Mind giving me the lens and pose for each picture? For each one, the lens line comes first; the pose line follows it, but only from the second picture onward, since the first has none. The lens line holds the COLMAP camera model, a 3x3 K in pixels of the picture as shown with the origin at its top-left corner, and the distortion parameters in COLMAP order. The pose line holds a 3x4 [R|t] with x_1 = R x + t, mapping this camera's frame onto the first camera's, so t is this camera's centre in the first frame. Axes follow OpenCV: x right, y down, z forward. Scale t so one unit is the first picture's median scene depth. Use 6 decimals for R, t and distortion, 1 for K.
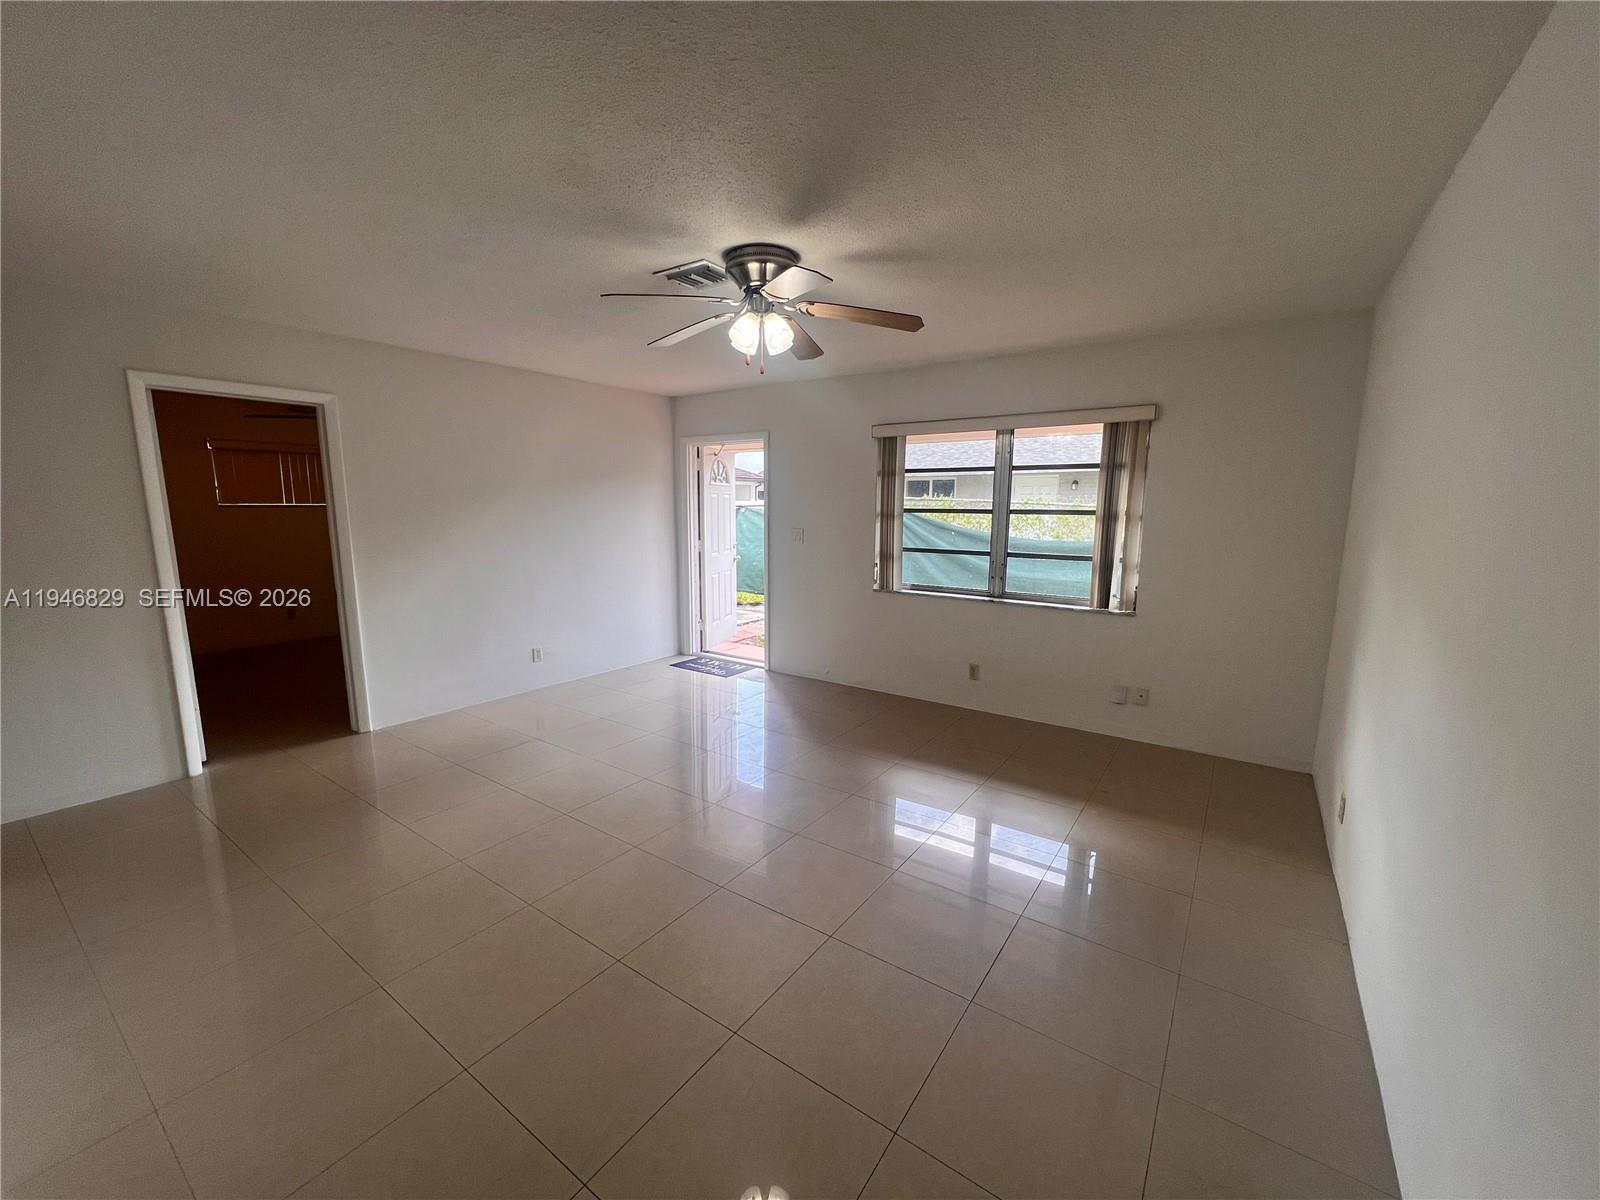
lens RADIAL K [[655.4, 0, 795.2], [0, 655.4, 607.0], [0, 0, 1]] dist [0.005163, 0.000547]
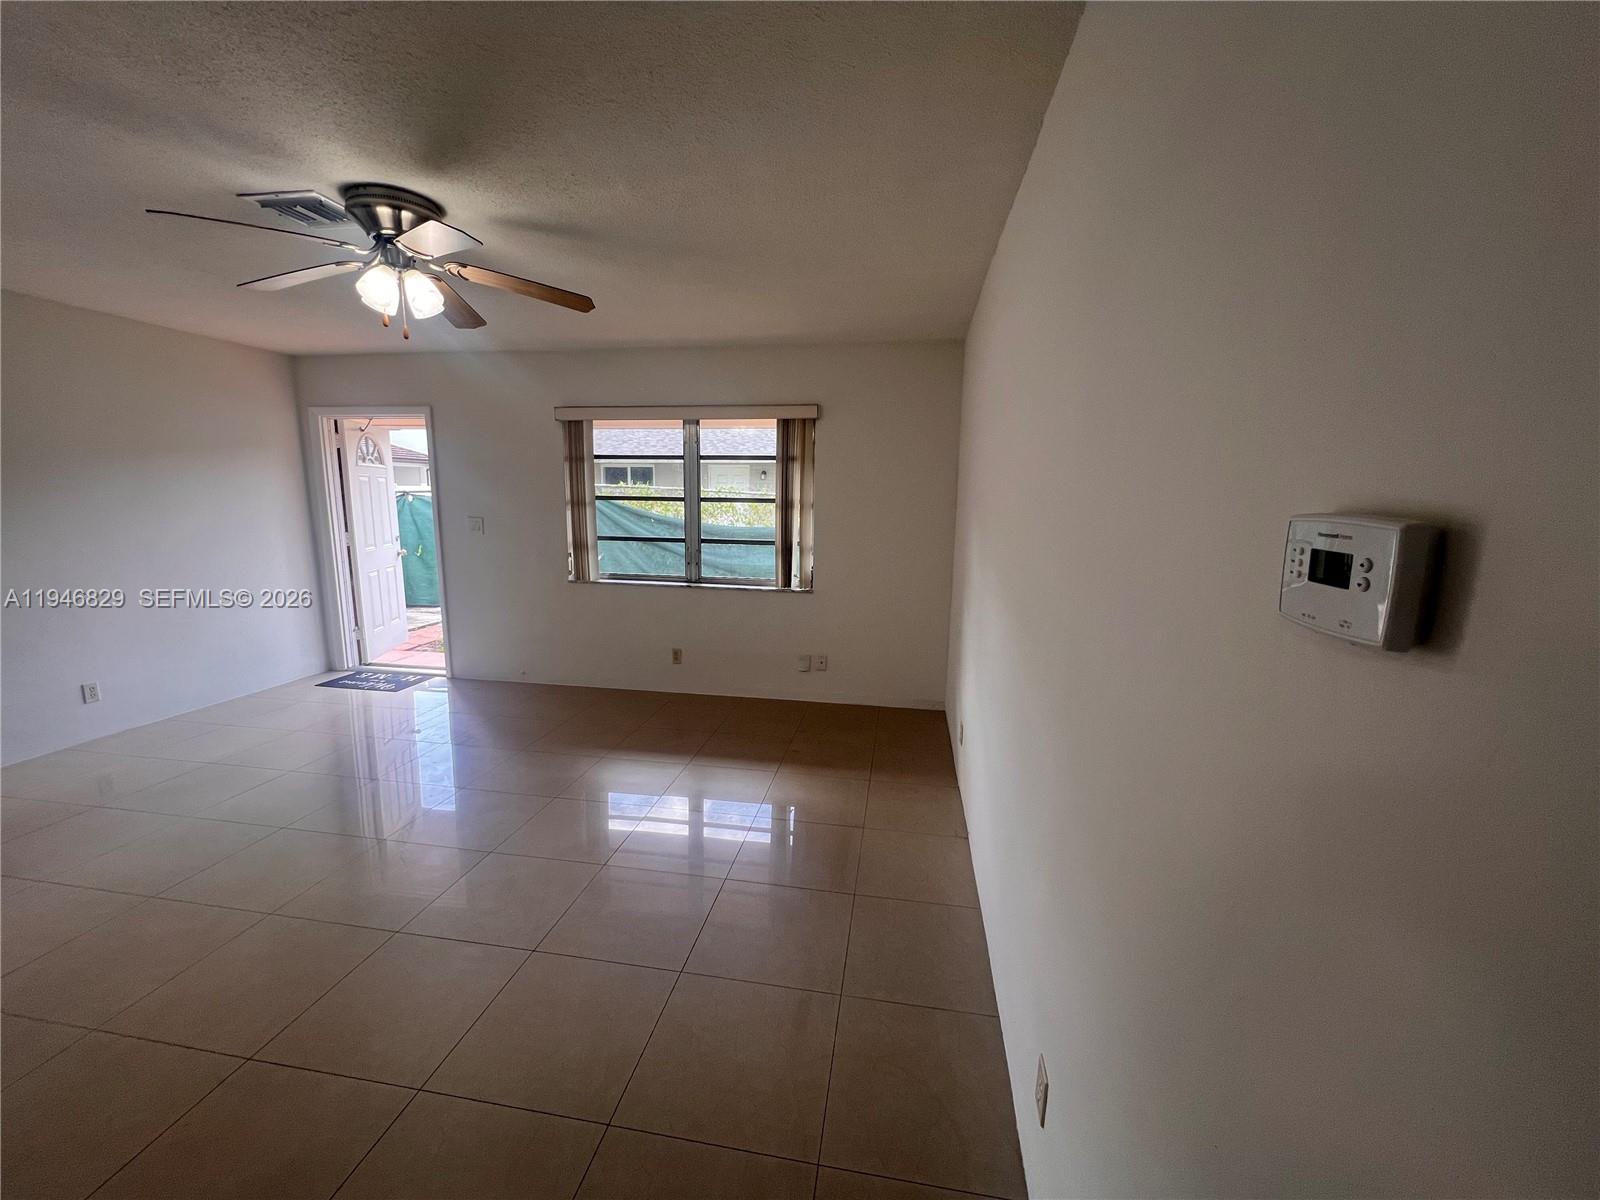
lens RADIAL K [[655.4, 0, 799.8], [0, 655.4, 607.9], [0, 0, 1]] dist [0.005163, 0.000547]
pose [[0.901047, -0.067754, 0.428397, 0.013545], [0.059368, 0.997693, 0.032922, 0.001321], [-0.429640, -0.004231, 0.902990, -0.007423]]
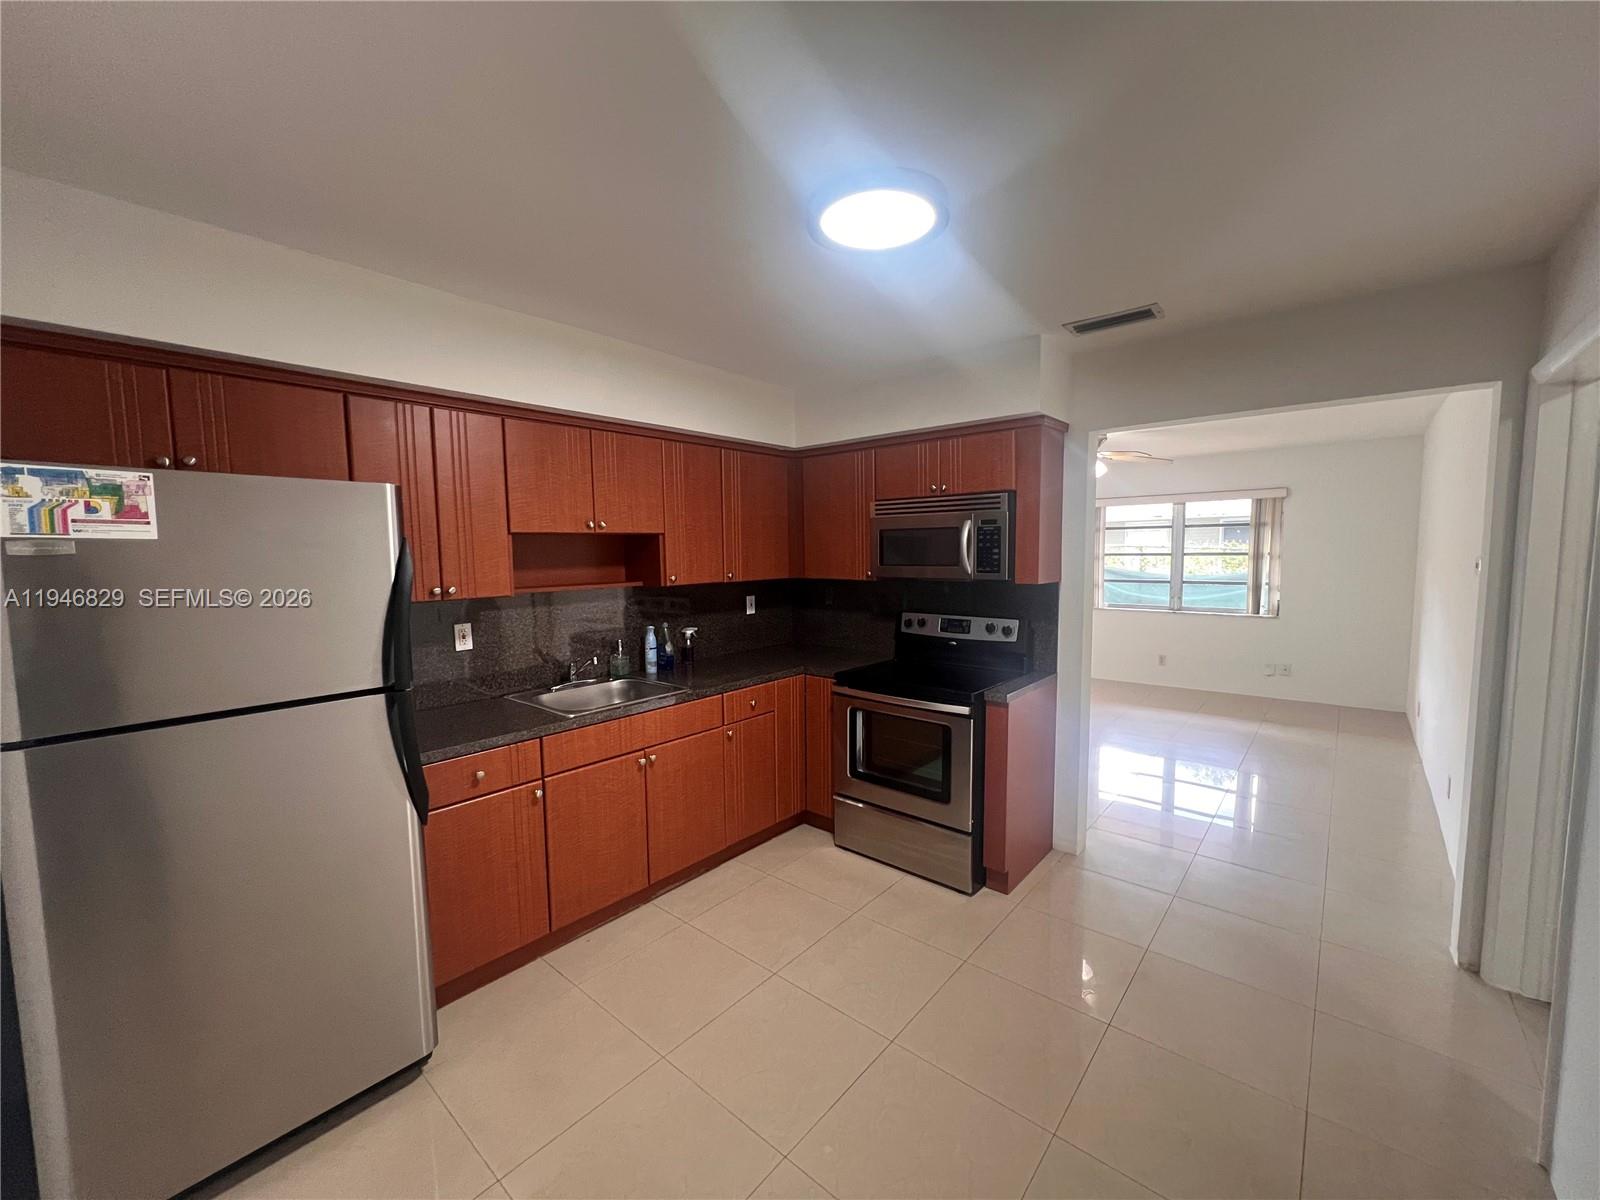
lens RADIAL K [[655.4, 0, 786.7], [0, 655.4, 607.4], [0, 0, 1]] dist [0.005163, 0.000547]
pose [[0.987822, -0.006808, -0.155437, -0.396202], [-0.004280, 0.997475, -0.070886, 0.102303], [0.155527, 0.070688, 0.985299, -0.727561]]
